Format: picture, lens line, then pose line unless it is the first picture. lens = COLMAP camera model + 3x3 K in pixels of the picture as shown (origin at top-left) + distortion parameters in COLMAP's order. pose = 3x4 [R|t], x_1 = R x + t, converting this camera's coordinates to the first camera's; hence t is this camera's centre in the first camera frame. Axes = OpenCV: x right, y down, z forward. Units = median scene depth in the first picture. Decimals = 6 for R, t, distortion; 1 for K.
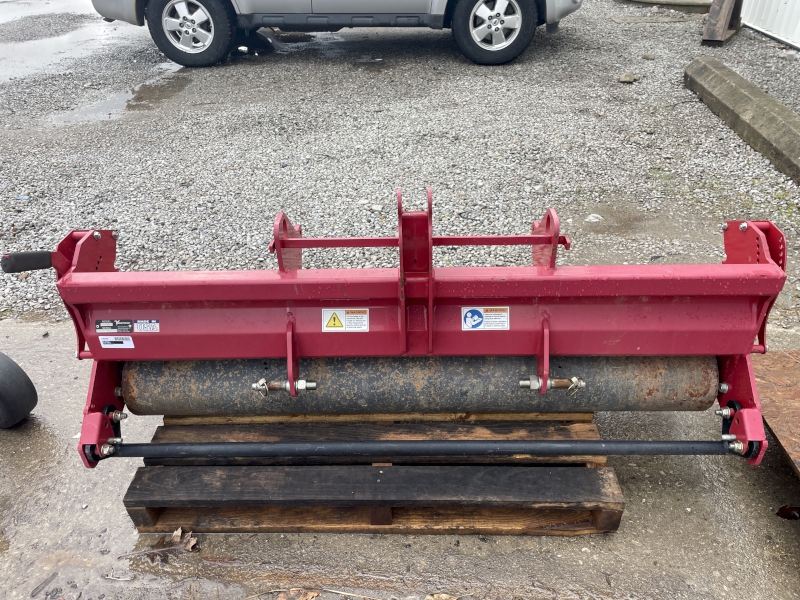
lens RADIAL K [[605.1, 0, 400.0], [0, 605.1, 299.9], [0, 0, 1]] dist [0.049276, -0.038933]
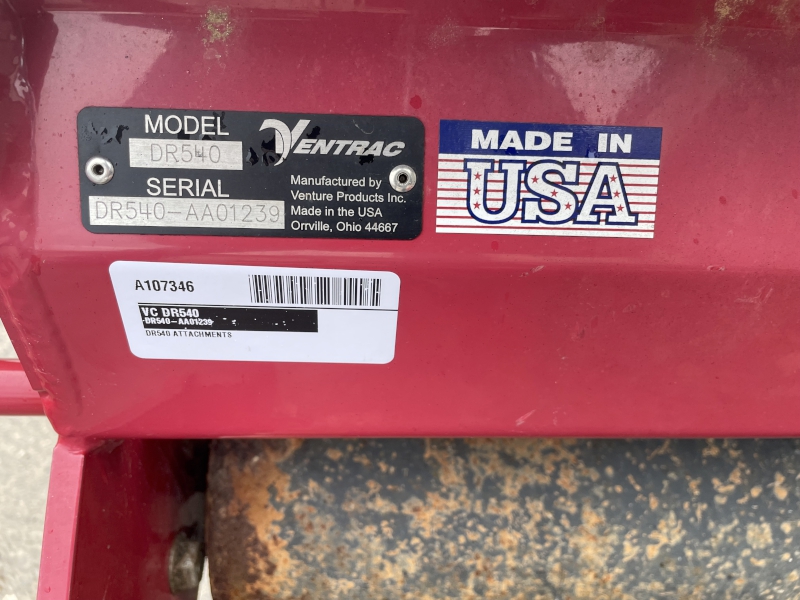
lens RADIAL K [[605.1, 0, 400.1], [0, 605.1, 300.2], [0, 0, 1]] dist [0.049276, -0.038933]
pose [[0.995568, 0.023133, 0.091155, -0.447951], [-0.030050, 0.996711, 0.075259, 0.056172], [-0.089114, -0.077665, 0.992989, 0.879596]]
